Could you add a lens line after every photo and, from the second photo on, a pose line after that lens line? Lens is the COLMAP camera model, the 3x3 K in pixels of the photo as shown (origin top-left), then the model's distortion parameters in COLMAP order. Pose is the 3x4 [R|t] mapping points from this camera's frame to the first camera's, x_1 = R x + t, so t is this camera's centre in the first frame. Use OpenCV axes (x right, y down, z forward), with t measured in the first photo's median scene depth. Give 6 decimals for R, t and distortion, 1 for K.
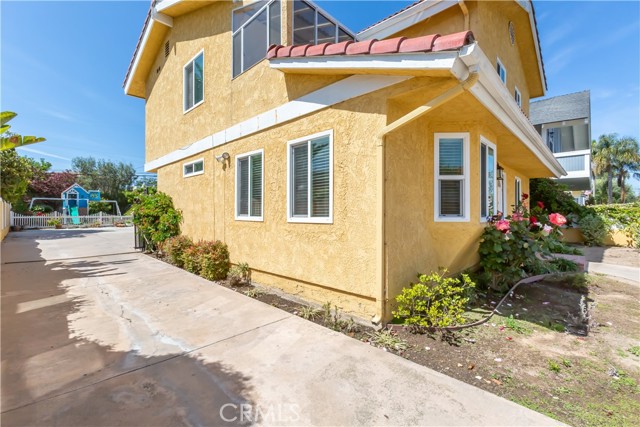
lens RADIAL K [[283.8, 0, 320.6], [0, 283.8, 209.5], [0, 0, 1]] dist [0.000457, 0.000449]
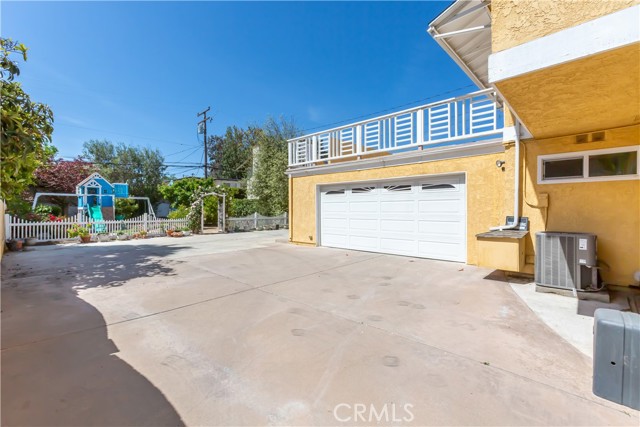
lens RADIAL K [[283.8, 0, 320.6], [0, 283.8, 209.5], [0, 0, 1]] dist [0.000457, 0.000449]
pose [[0.999821, -0.003793, 0.018550, -0.314652], [0.003641, 0.999960, 0.008217, -0.004302], [-0.018580, -0.008148, 0.999794, 0.280143]]
